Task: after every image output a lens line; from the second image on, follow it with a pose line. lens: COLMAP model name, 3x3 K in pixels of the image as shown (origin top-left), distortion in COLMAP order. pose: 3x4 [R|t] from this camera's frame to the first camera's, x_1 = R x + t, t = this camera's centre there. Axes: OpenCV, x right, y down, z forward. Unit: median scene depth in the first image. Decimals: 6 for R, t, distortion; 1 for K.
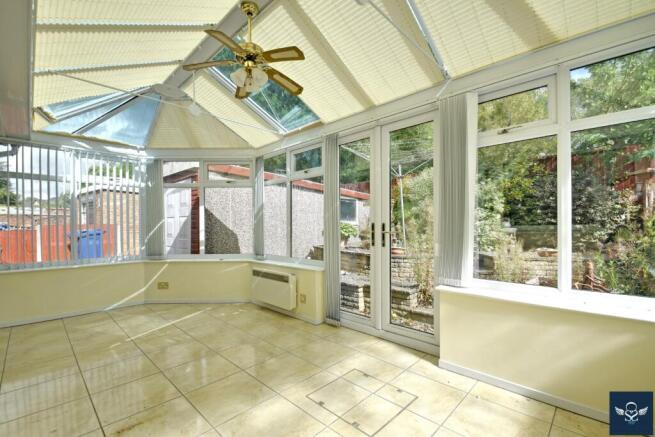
lens RADIAL K [[292.0, 0, 325.1], [0, 292.0, 226.6], [0, 0, 1]] dist [-0.000317, -0.000097]
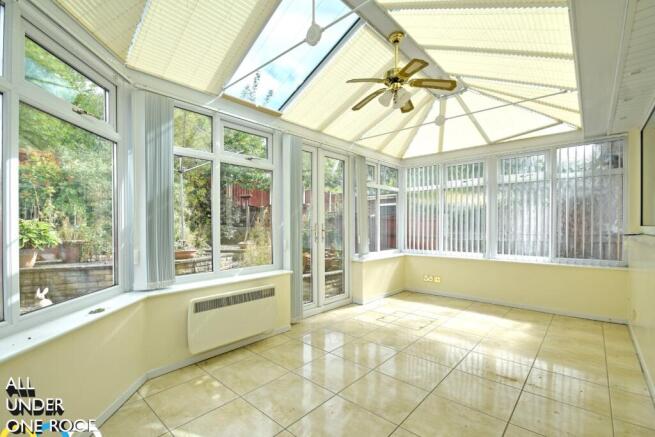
lens RADIAL K [[292.0, 0, 325.1], [0, 292.0, 226.6], [0, 0, 1]] dist [-0.000317, -0.000097]
pose [[-0.046267, 0.000624, 0.998929, -1.122490], [-0.000163, 1.000000, -0.000633, 0.005515], [-0.998929, -0.000192, -0.046267, 1.076629]]
